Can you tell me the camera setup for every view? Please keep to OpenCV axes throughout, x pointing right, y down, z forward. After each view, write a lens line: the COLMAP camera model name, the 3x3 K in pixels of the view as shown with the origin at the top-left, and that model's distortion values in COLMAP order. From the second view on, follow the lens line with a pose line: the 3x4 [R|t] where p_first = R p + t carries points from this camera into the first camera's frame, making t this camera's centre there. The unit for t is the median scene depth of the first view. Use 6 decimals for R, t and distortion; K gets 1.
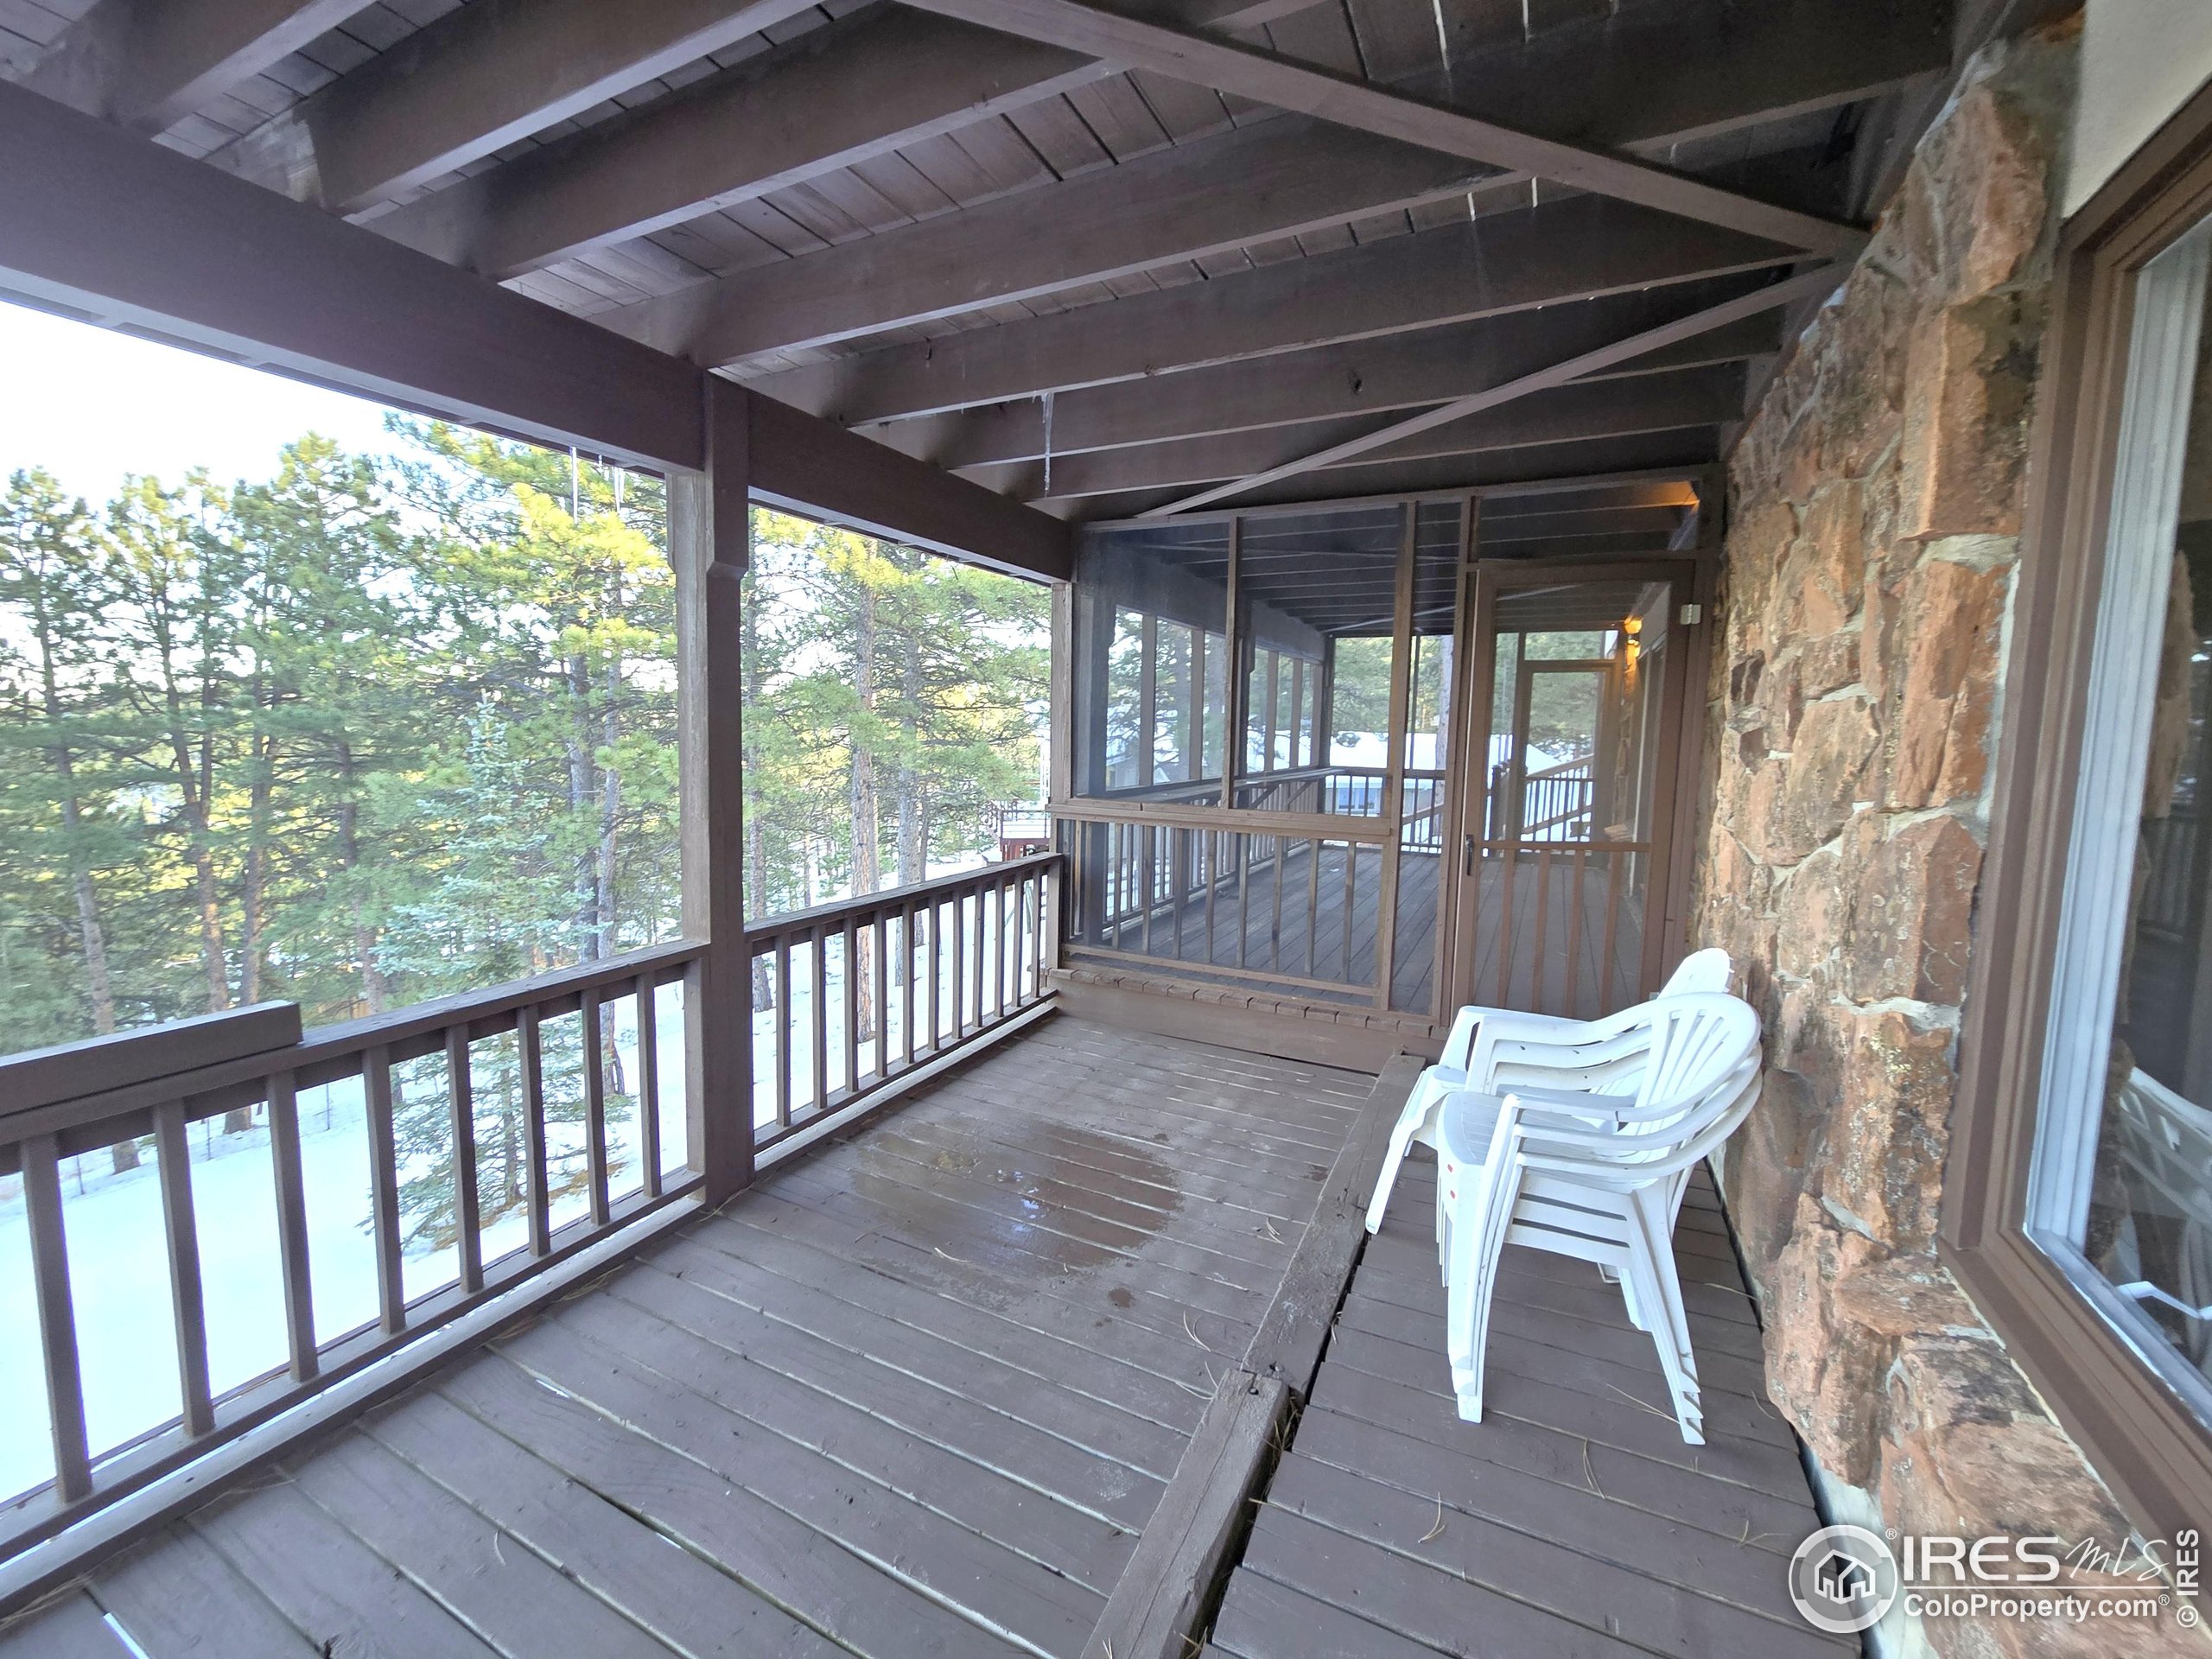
lens RADIAL K [[904.6, 0, 1112.5], [0, 904.6, 816.8], [0, 0, 1]] dist [-0.000625, -0.000870]
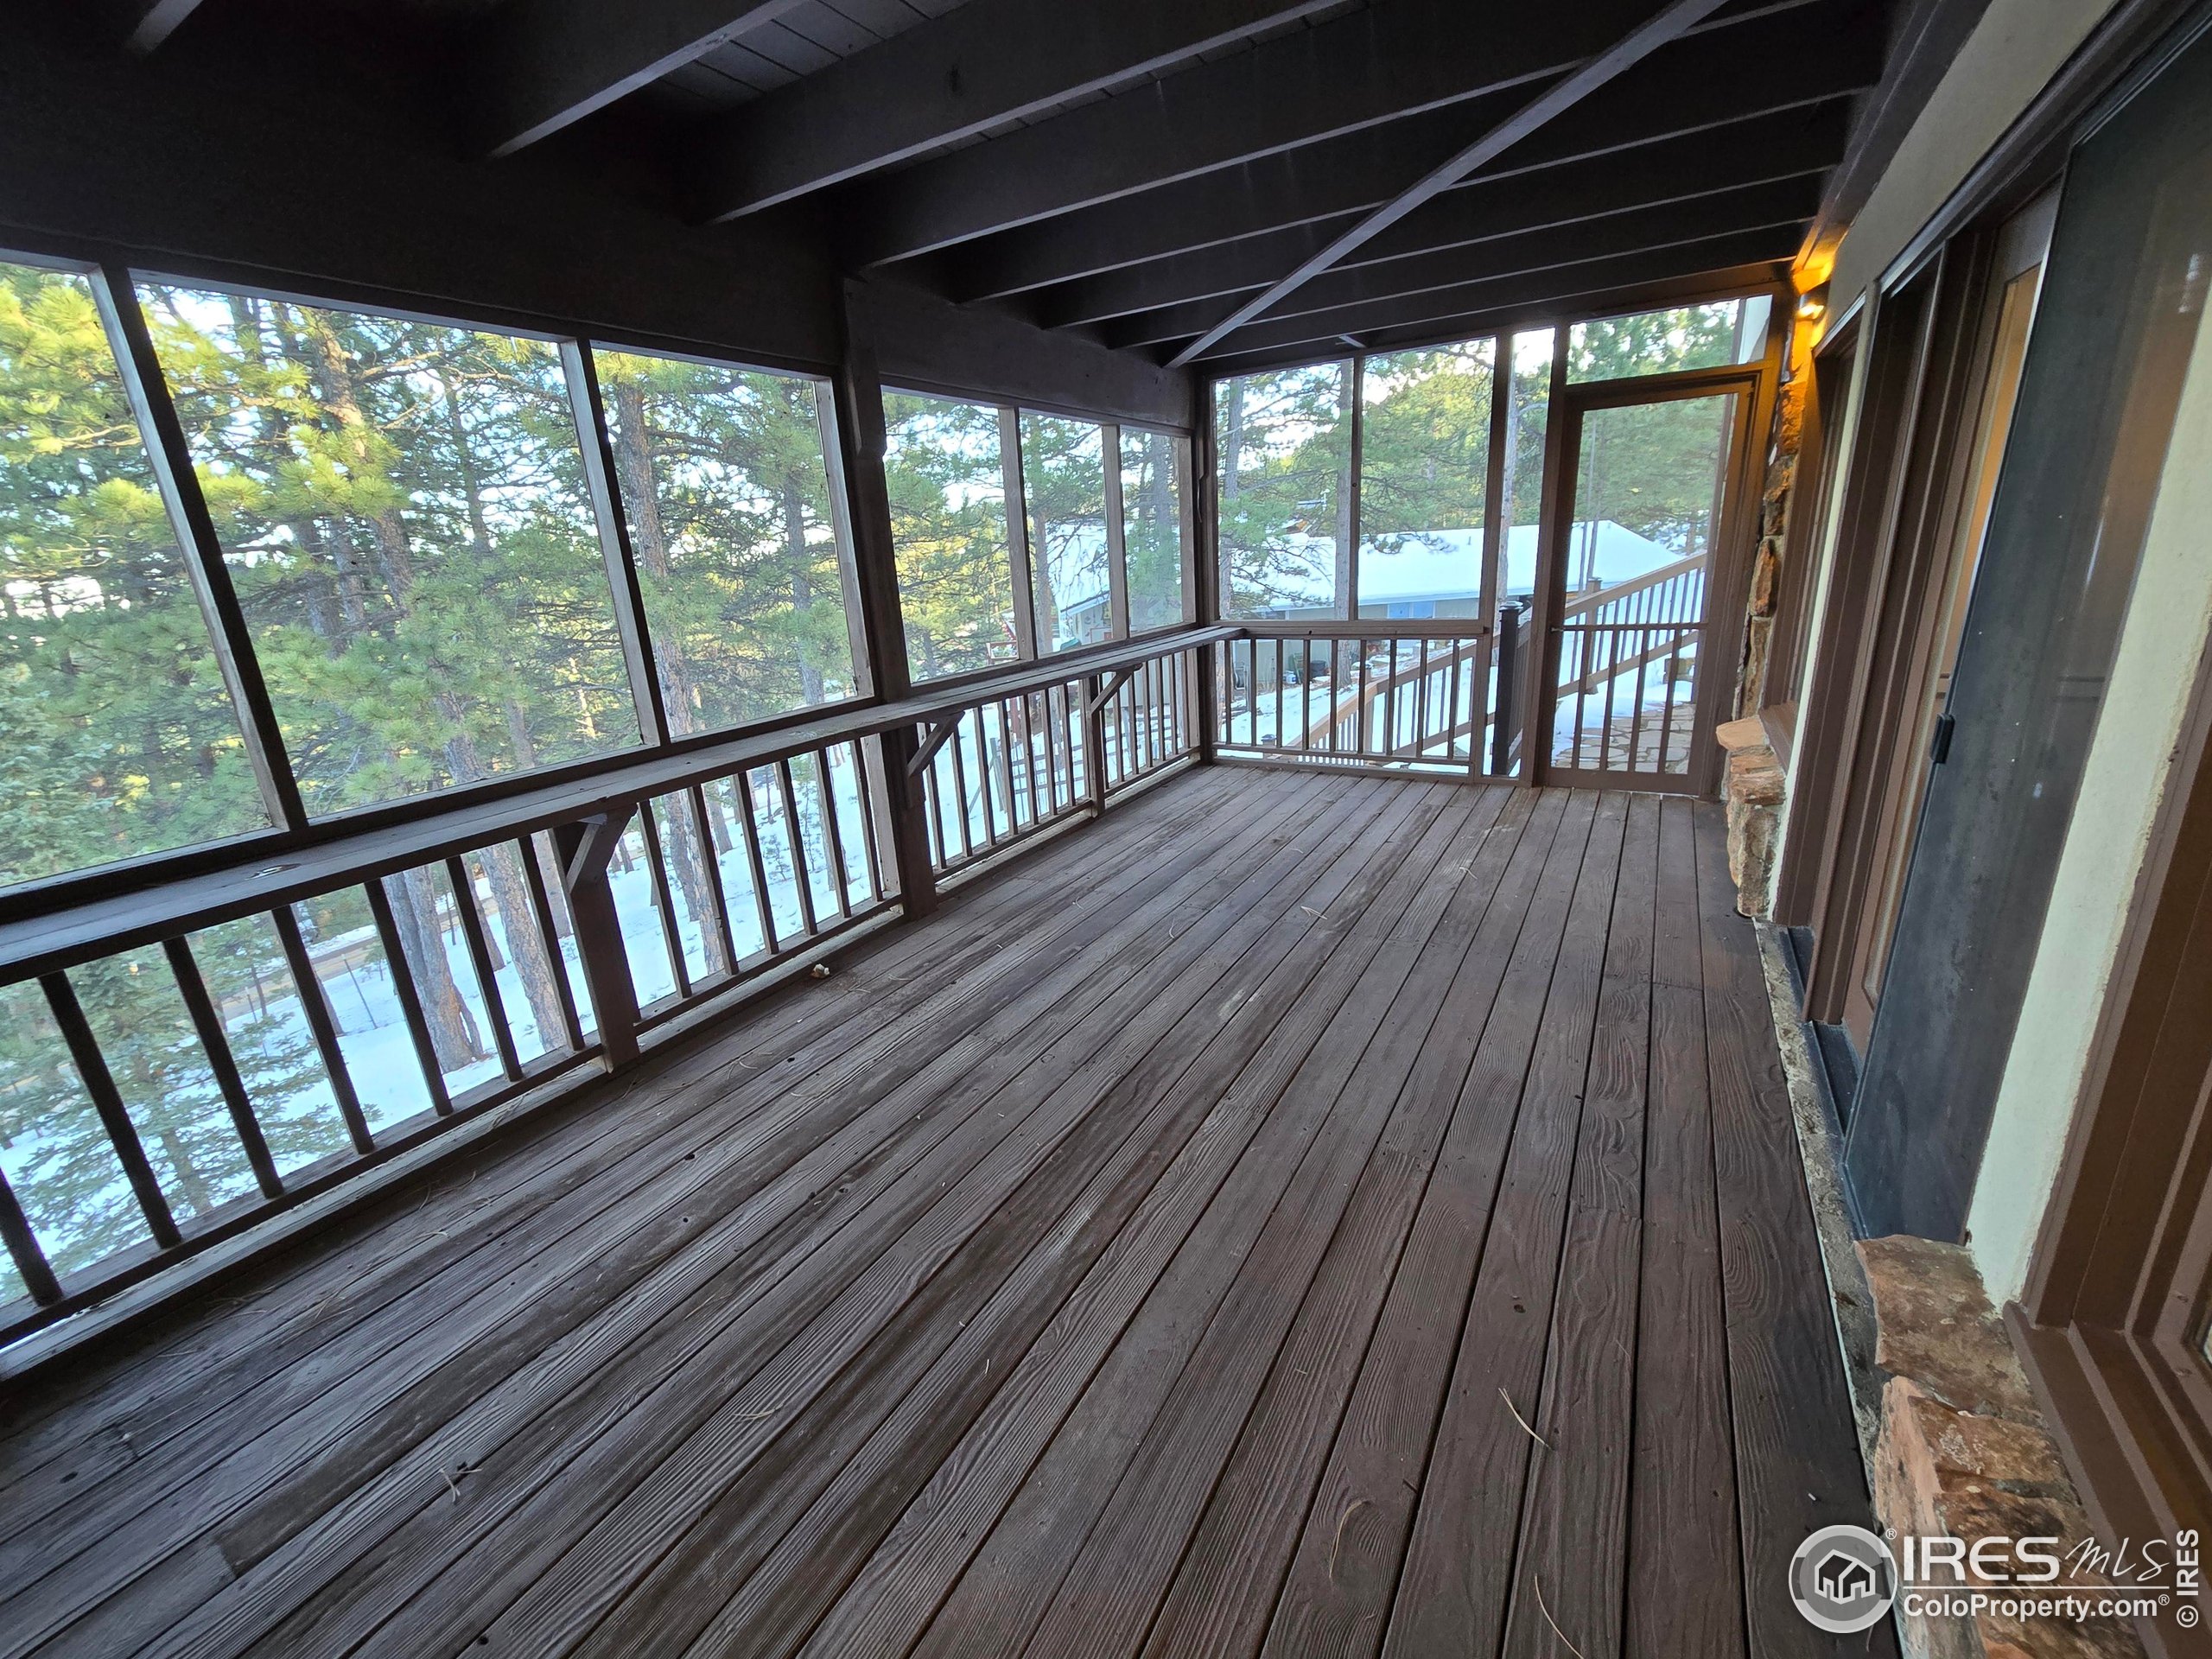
lens RADIAL K [[904.6, 0, 1112.5], [0, 904.6, 816.8], [0, 0, 1]] dist [-0.000625, -0.000870]
pose [[0.993872, -0.057609, -0.094336, 0.193039], [0.074280, 0.980106, 0.184048, -0.038809], [0.081857, -0.189928, 0.978380, 0.364004]]
